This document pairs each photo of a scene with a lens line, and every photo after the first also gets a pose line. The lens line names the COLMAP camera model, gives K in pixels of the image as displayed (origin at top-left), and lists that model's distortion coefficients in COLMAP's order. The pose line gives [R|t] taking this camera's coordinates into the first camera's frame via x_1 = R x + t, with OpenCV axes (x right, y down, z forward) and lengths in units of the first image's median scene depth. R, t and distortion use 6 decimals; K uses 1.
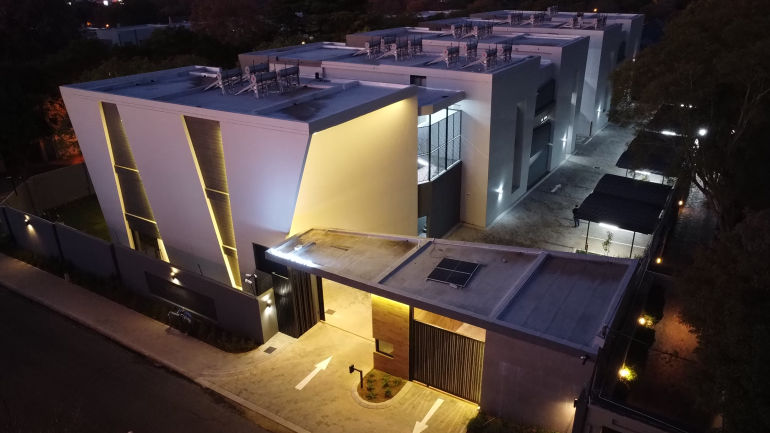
lens RADIAL K [[571.9, 0, 389.6], [0, 571.9, 218.6], [0, 0, 1]] dist [-0.153815, 0.221828]
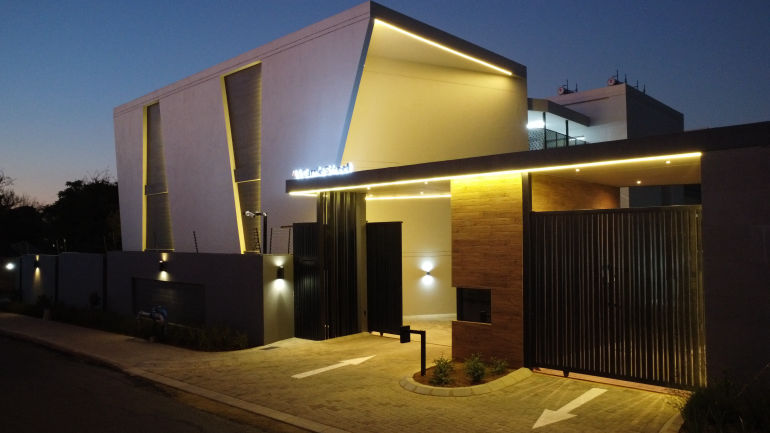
lens RADIAL K [[571.9, 0, 389.6], [0, 571.9, 218.6], [0, 0, 1]] dist [-0.153815, 0.221828]
pose [[0.982557, -0.002644, -0.185943, 0.011351], [-0.077826, 0.902275, -0.424079, 0.367131], [0.168893, 0.431153, 0.886331, 0.493826]]
